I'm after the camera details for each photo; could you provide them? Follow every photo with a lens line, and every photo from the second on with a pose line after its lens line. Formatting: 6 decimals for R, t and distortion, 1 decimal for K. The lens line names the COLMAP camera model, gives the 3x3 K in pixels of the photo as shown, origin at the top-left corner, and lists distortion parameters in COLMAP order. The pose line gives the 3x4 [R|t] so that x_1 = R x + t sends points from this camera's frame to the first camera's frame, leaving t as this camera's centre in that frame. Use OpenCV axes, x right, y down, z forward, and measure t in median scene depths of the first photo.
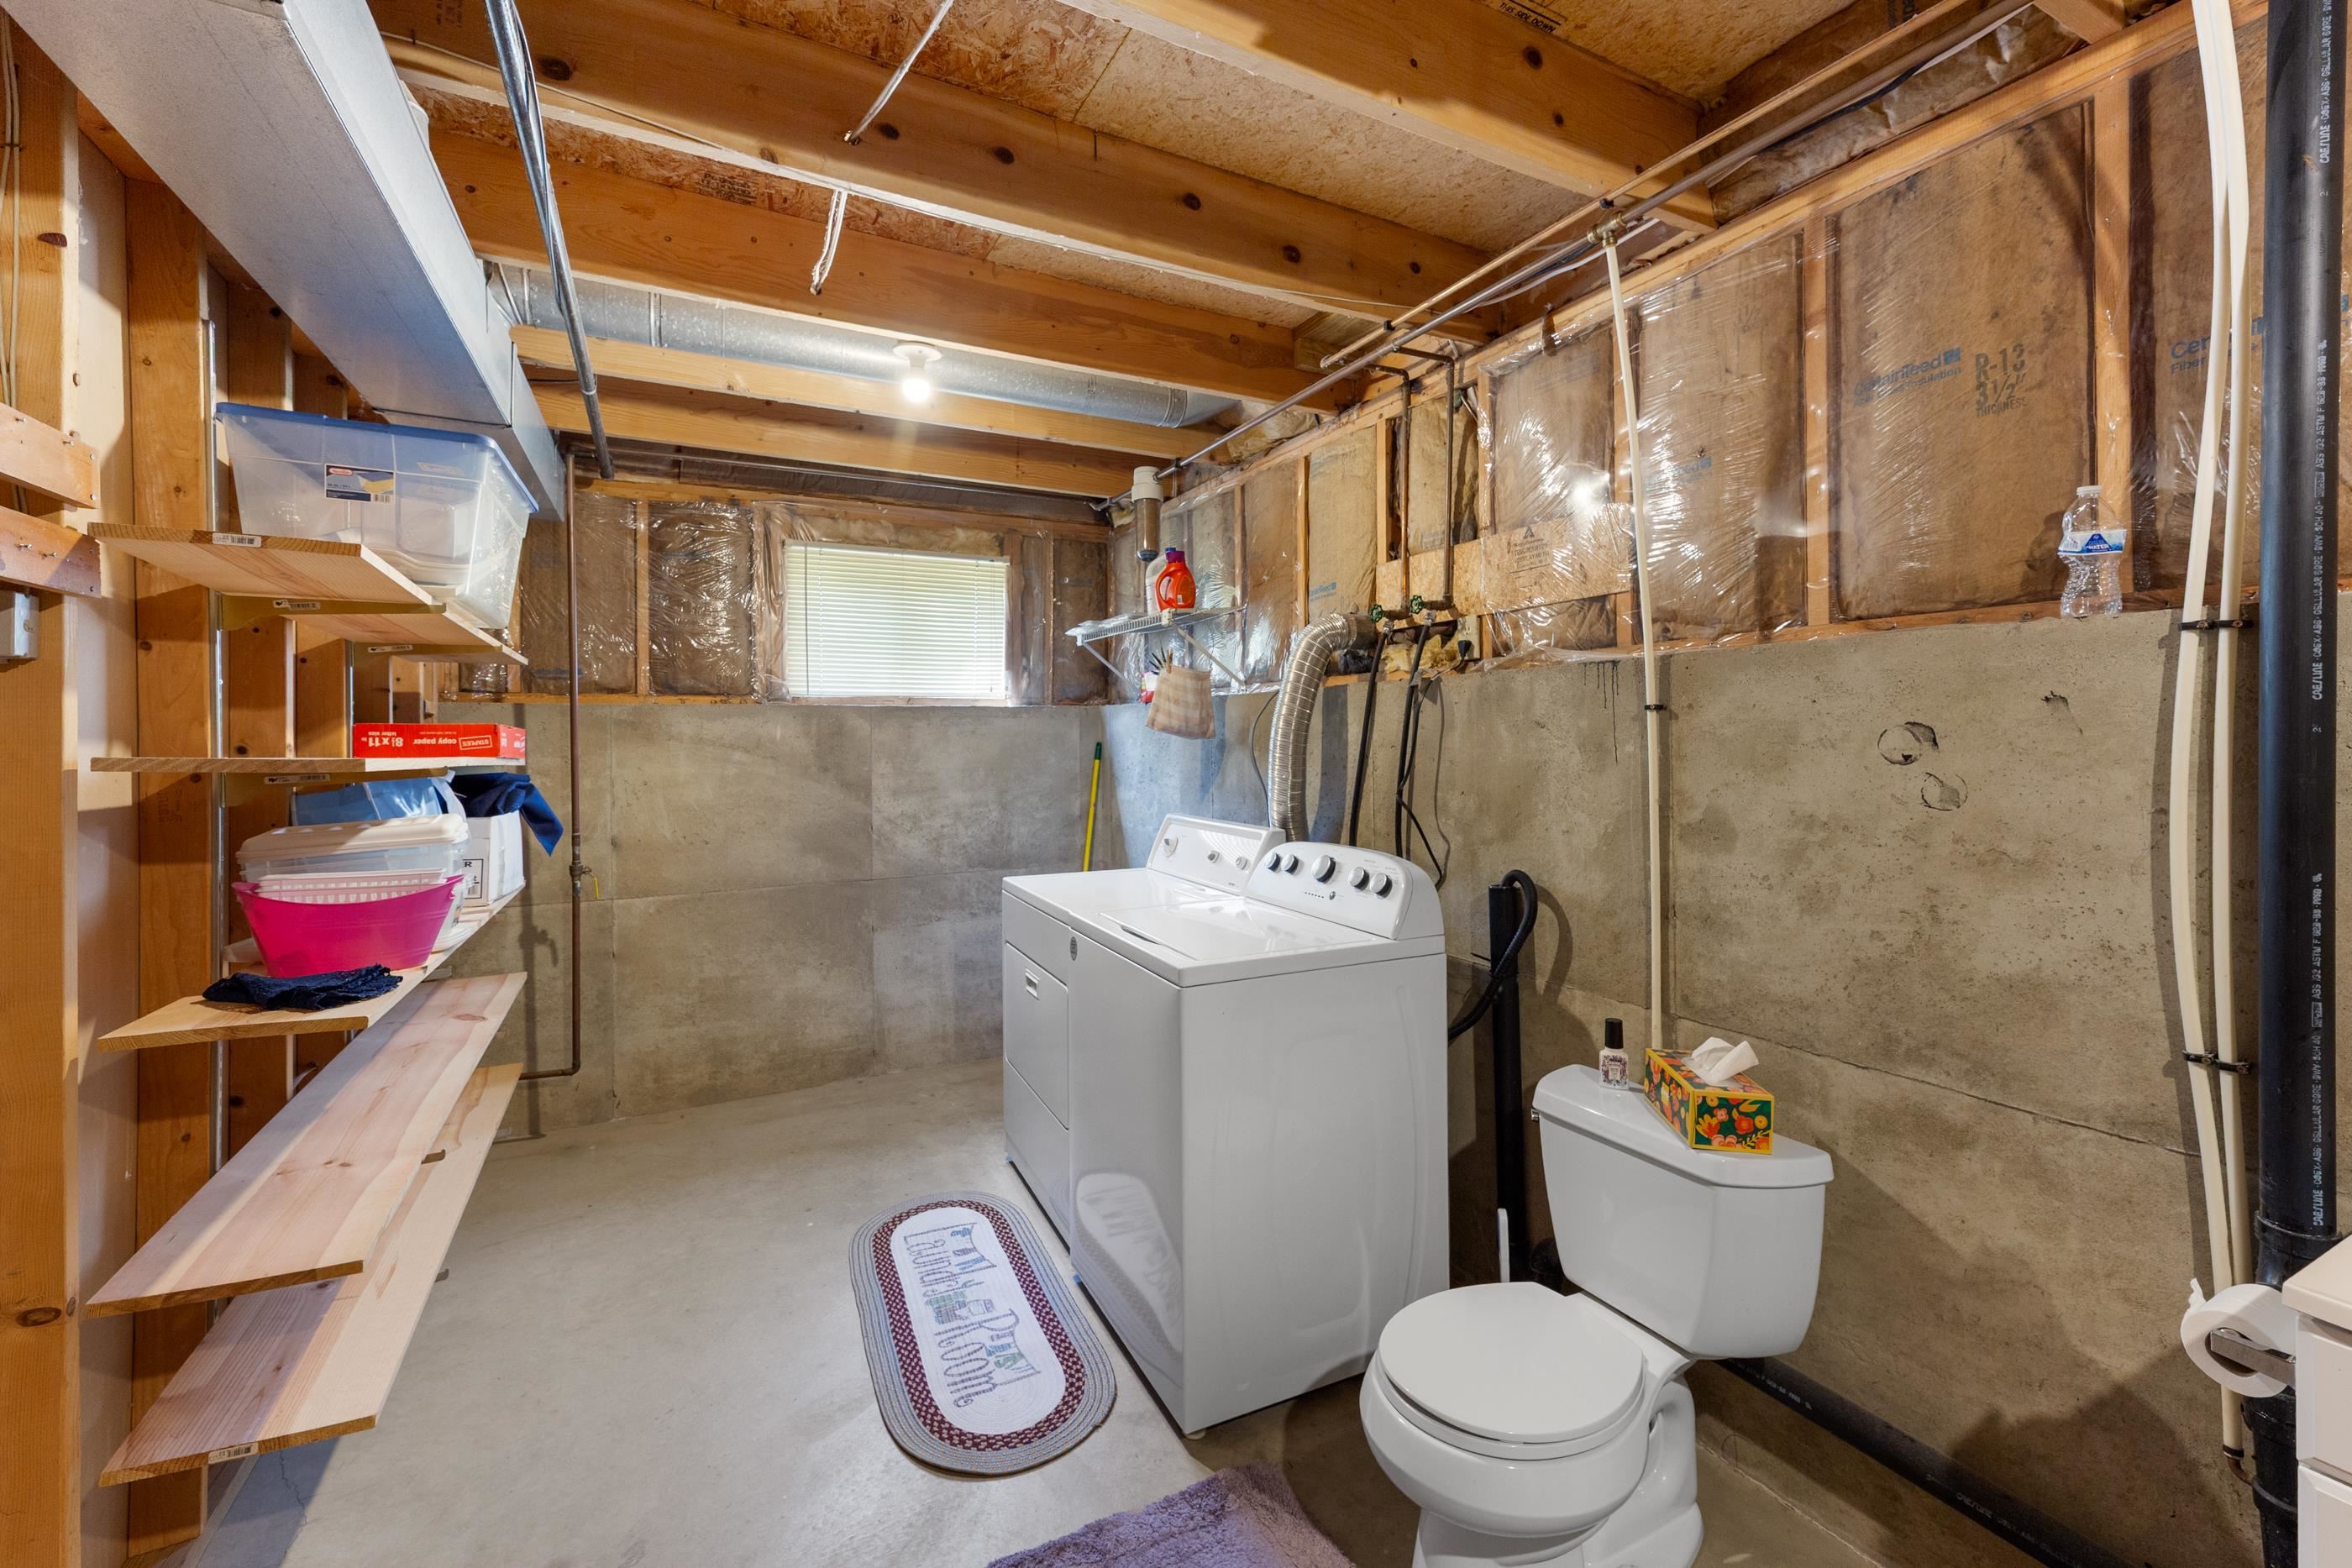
lens RADIAL K [[967.1, 0, 1184.1], [0, 967.1, 735.7], [0, 0, 1]] dist [0.001459, -0.000059]
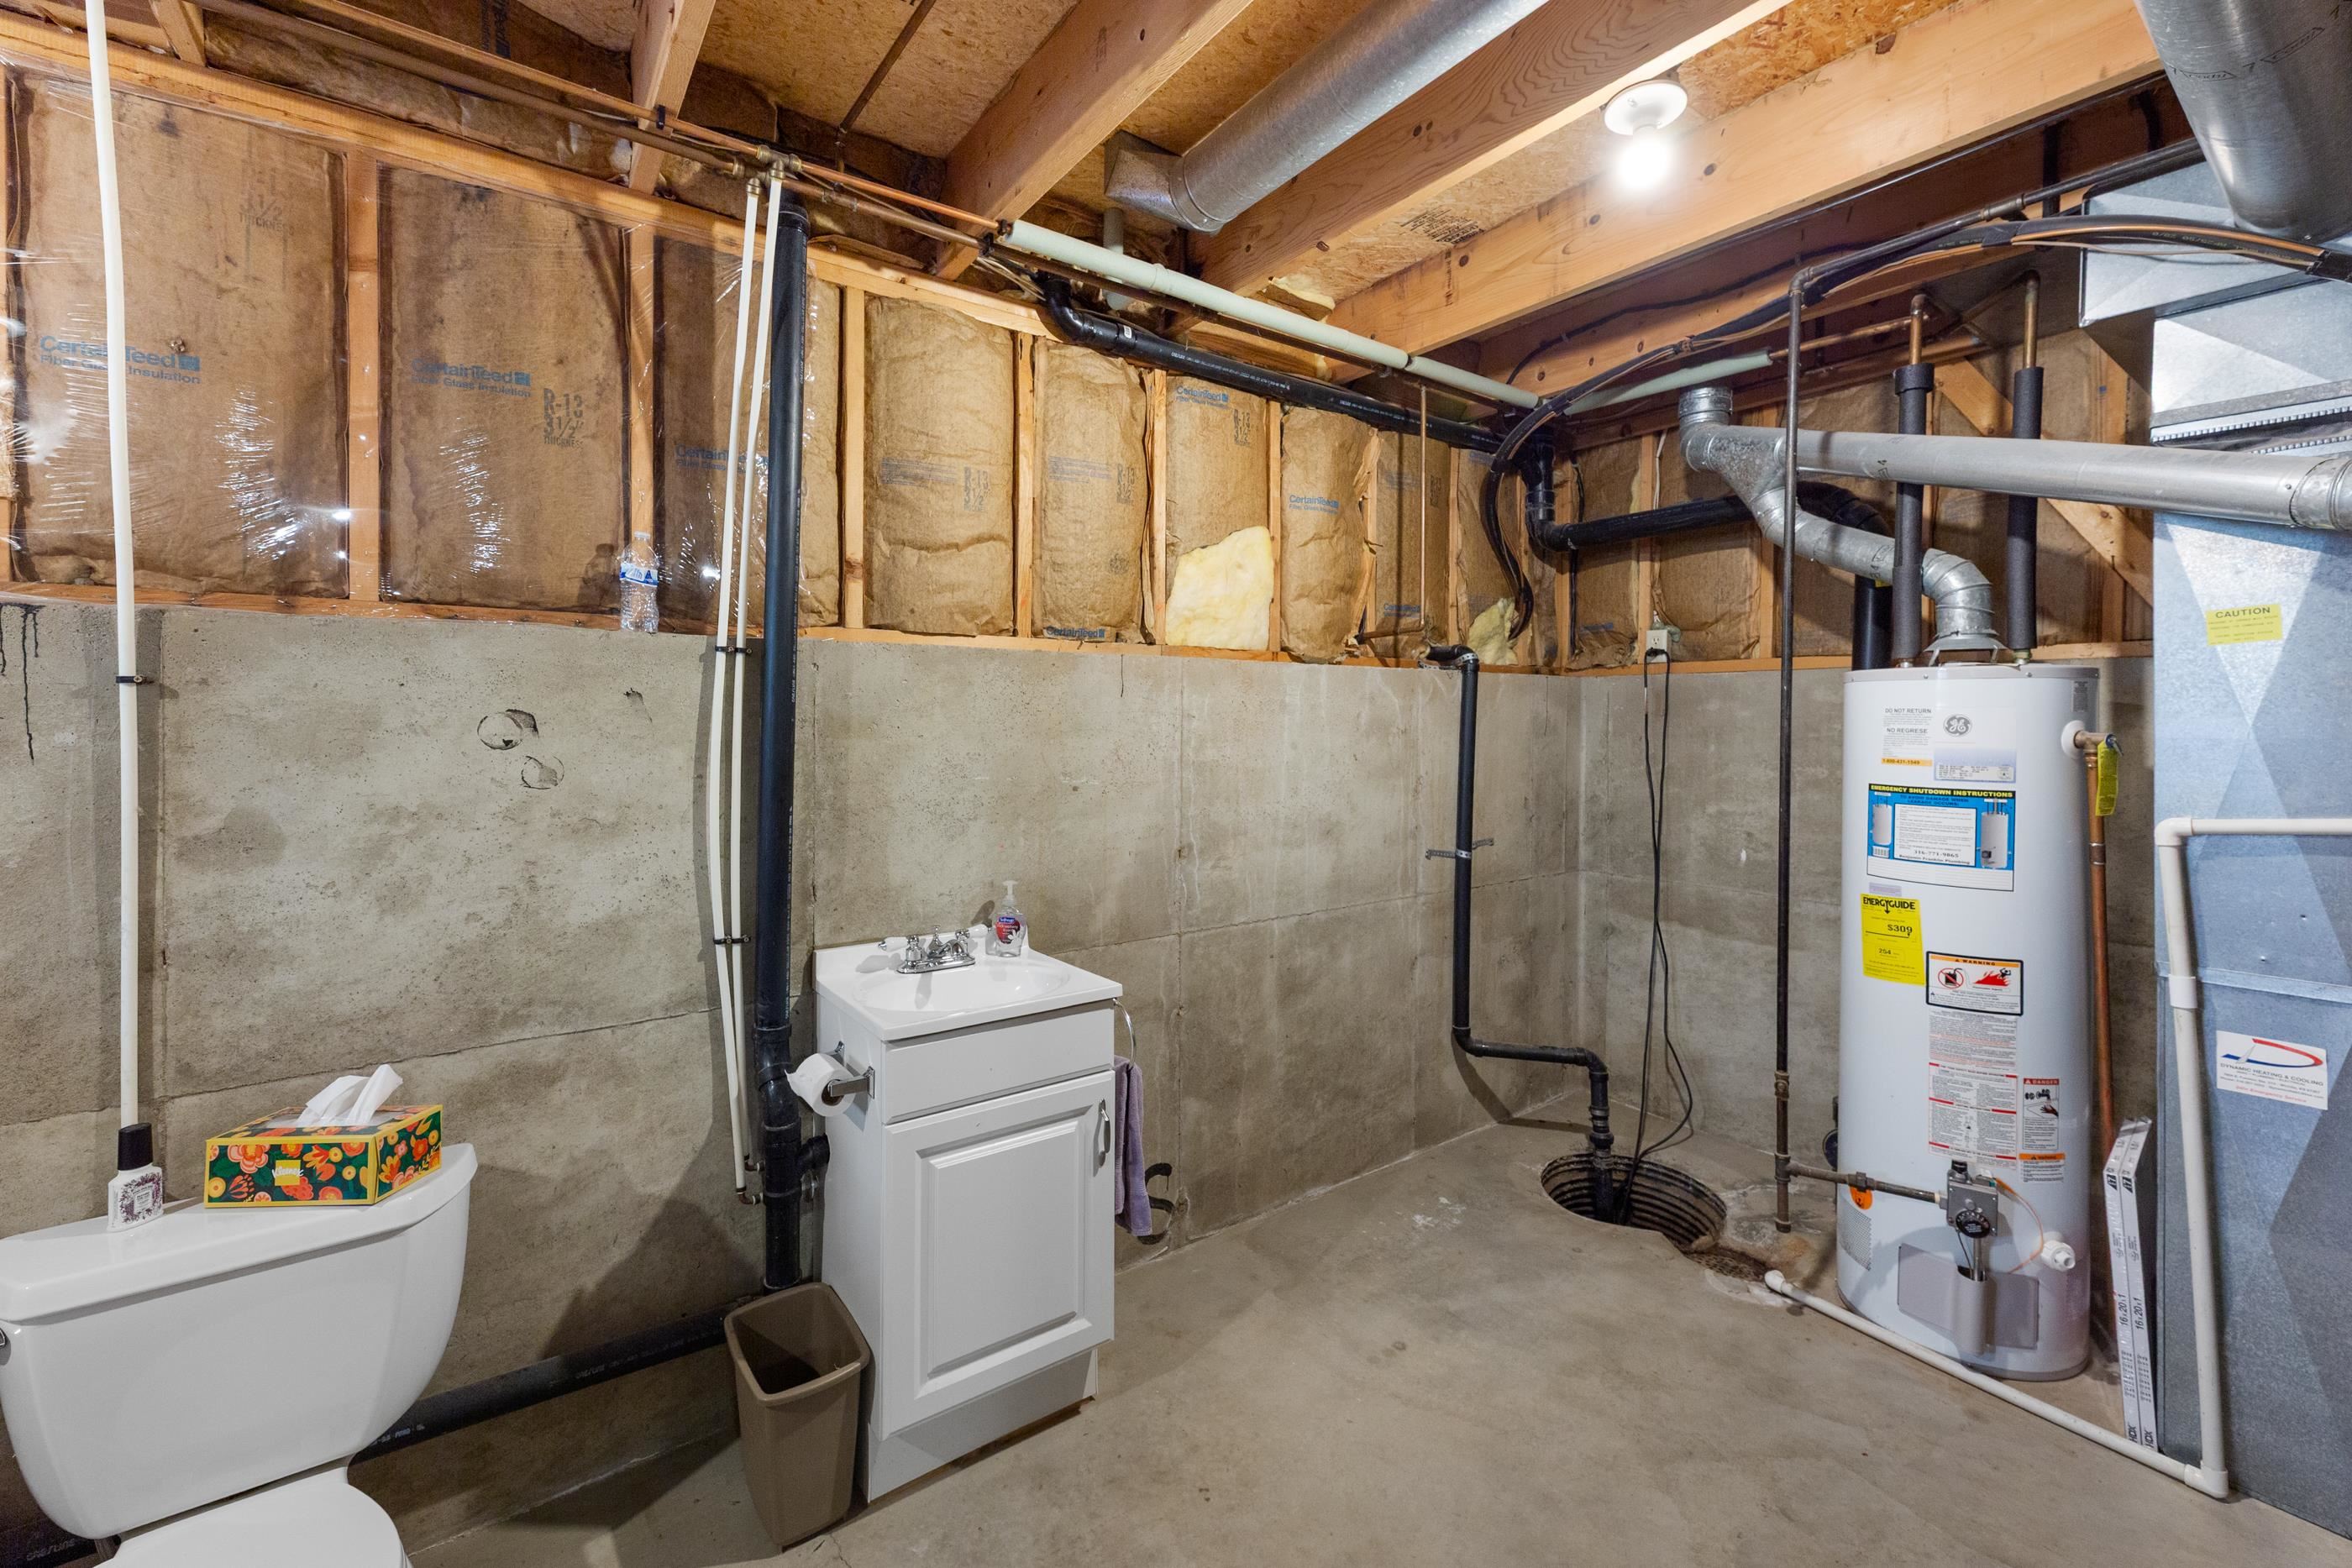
lens RADIAL K [[967.1, 0, 1184.1], [0, 967.1, 735.7], [0, 0, 1]] dist [0.001459, -0.000059]
pose [[-0.147662, -0.006903, 0.989014, -0.416439], [-0.004048, 0.999971, 0.006375, 0.005114], [-0.989030, -0.003062, -0.147686, 0.417892]]
